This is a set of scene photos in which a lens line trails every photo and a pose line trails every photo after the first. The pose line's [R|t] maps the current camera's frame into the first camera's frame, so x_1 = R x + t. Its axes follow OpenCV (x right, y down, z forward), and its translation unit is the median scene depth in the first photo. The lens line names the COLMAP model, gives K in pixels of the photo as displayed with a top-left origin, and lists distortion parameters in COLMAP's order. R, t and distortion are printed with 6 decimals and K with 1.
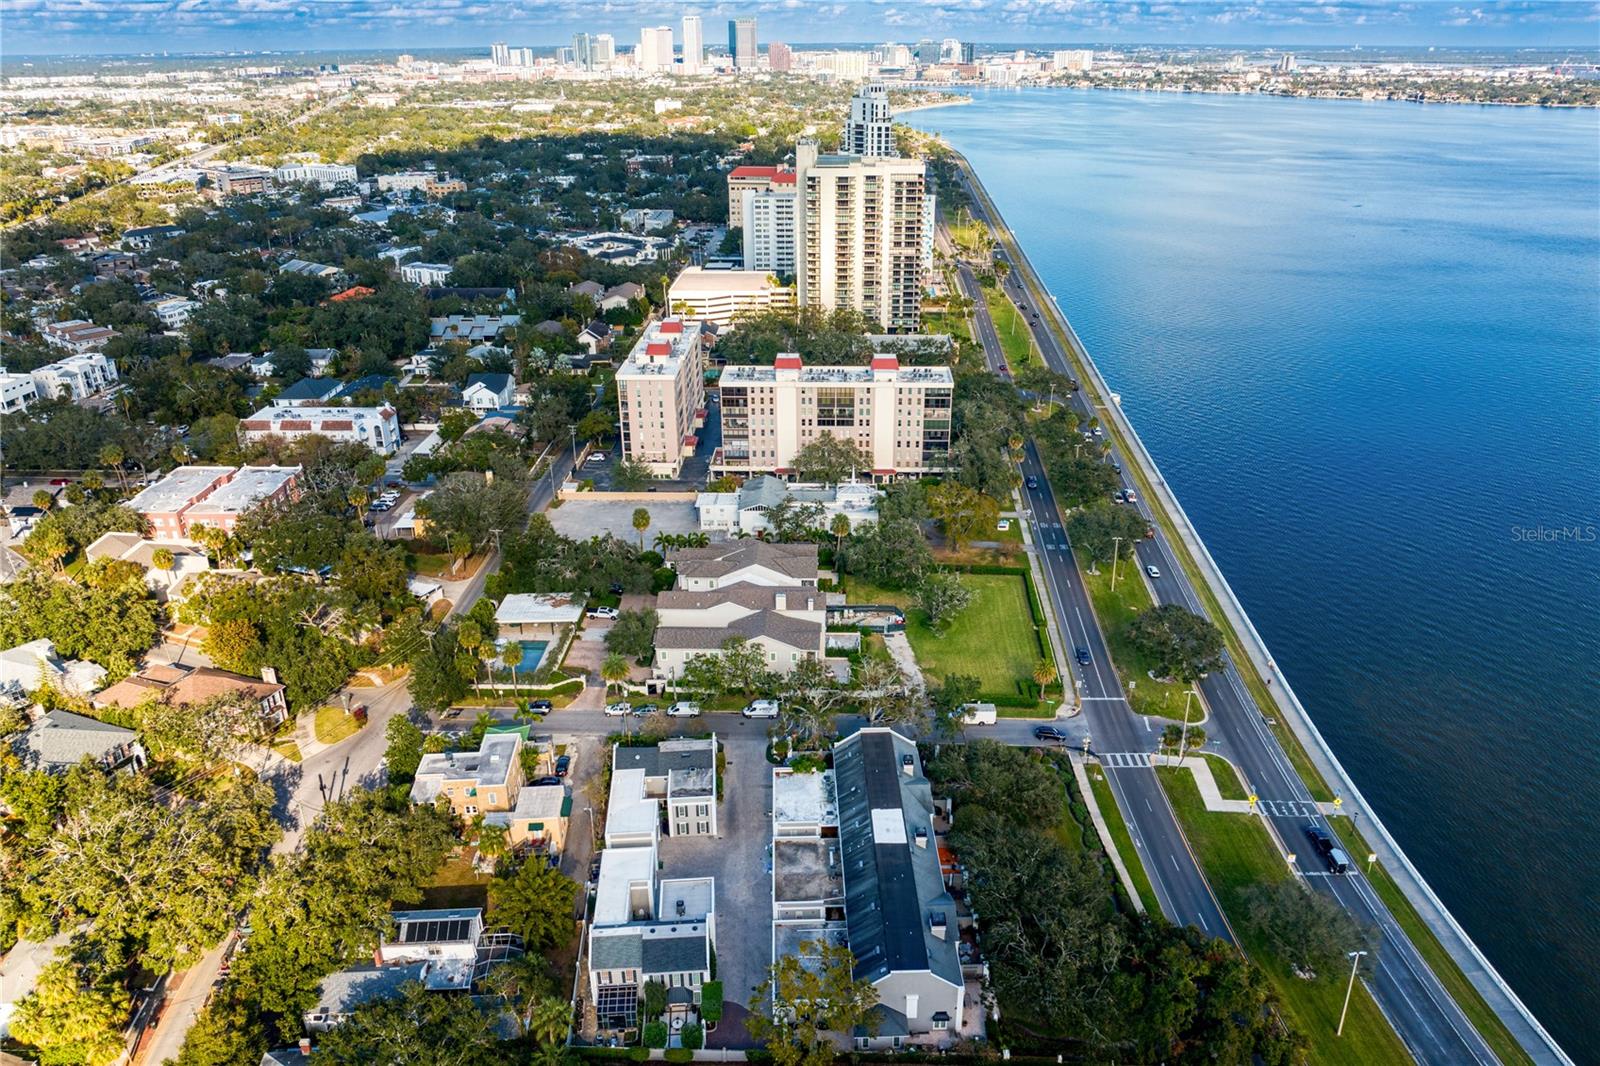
lens RADIAL K [[1139.5, 0, 806.8], [0, 1139.5, 555.5], [0, 0, 1]] dist [-0.048512, 0.014662]
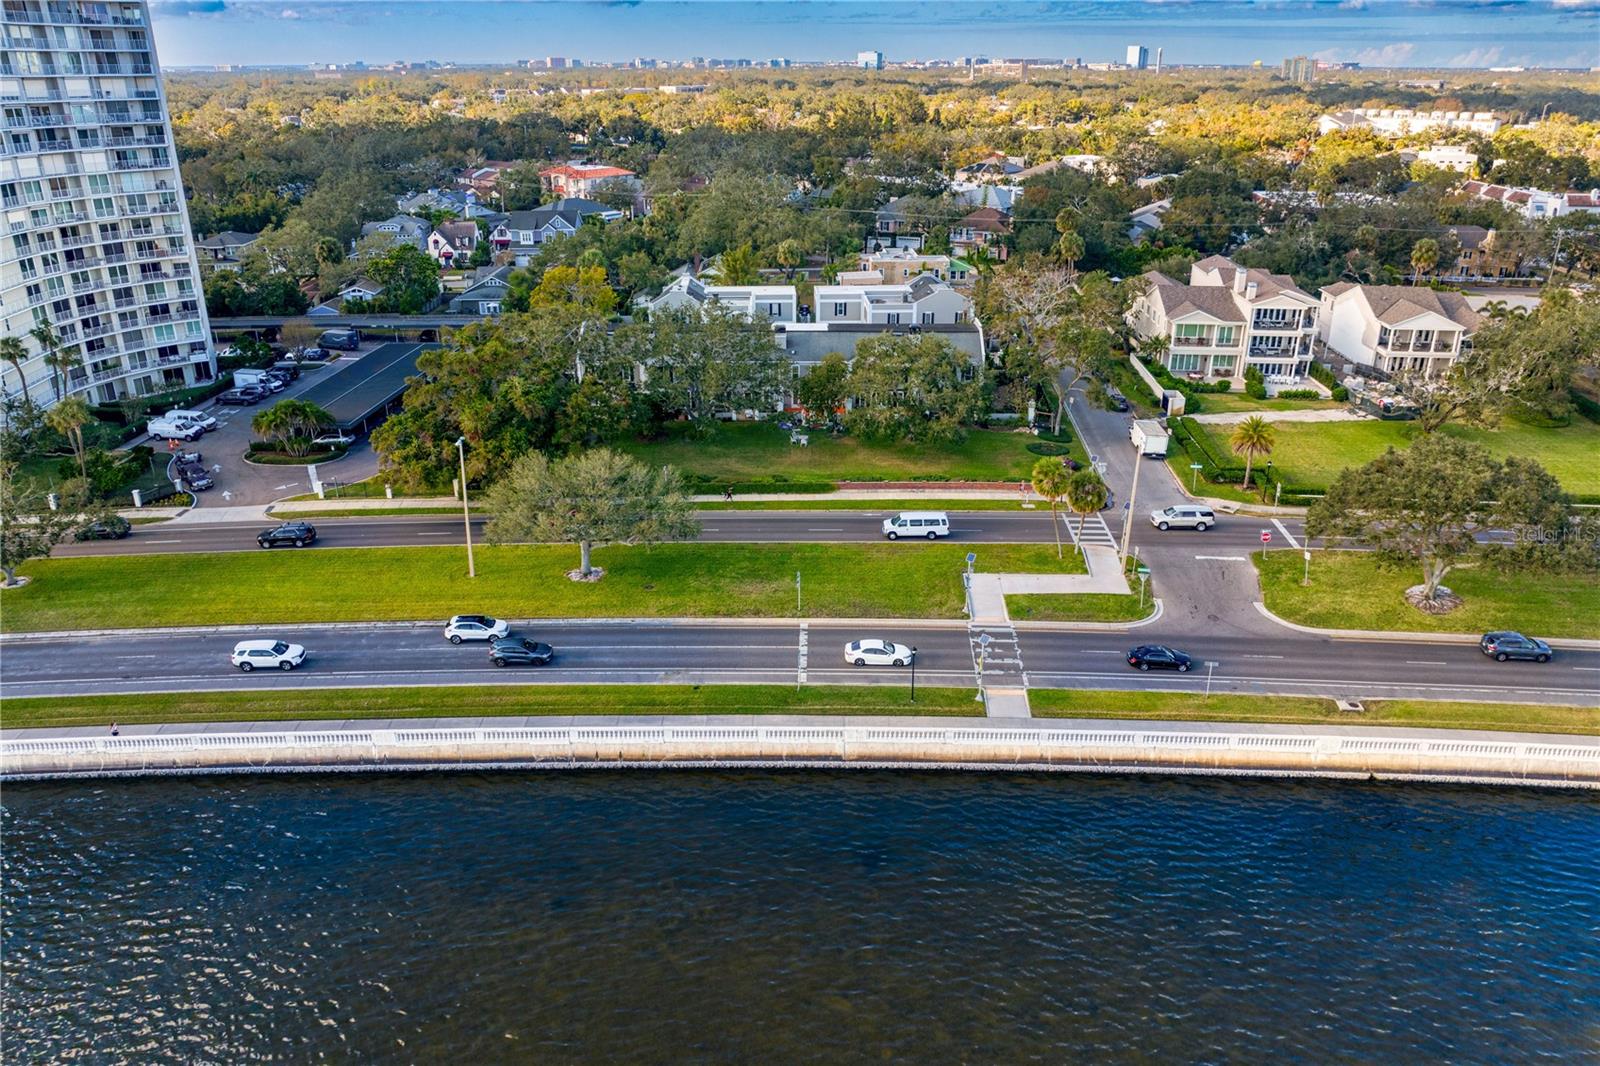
lens RADIAL K [[1139.5, 0, 797.0], [0, 1139.5, 522.0], [0, 0, 1]] dist [-0.048512, 0.014662]
pose [[-0.042430, 0.382089, -0.923151, 0.536472], [-0.424005, 0.829762, 0.362924, 0.019367], [0.904665, 0.406819, 0.126801, 0.512412]]
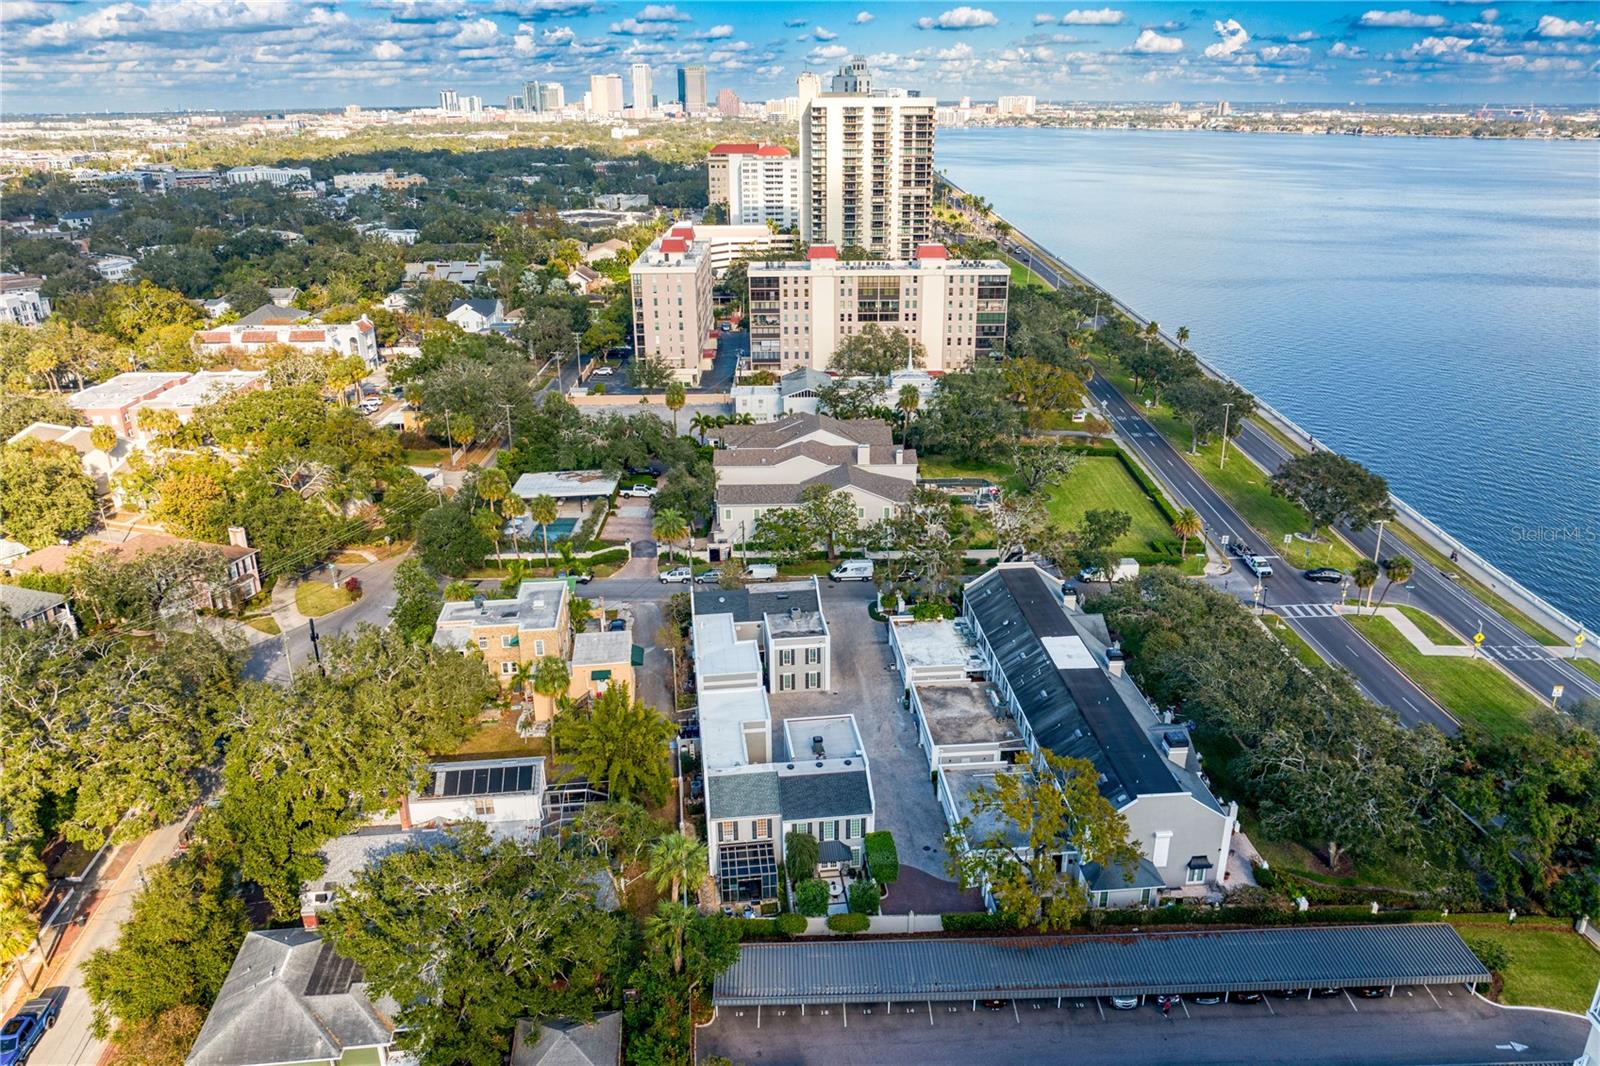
lens RADIAL K [[1139.5, 0, 805.9], [0, 1139.5, 538.9], [0, 0, 1]] dist [-0.048512, 0.014662]
pose [[0.998854, -0.020039, 0.043455, -0.074303], [0.022675, 0.997877, -0.061047, 0.110477], [-0.042140, 0.061962, 0.997188, 0.127206]]
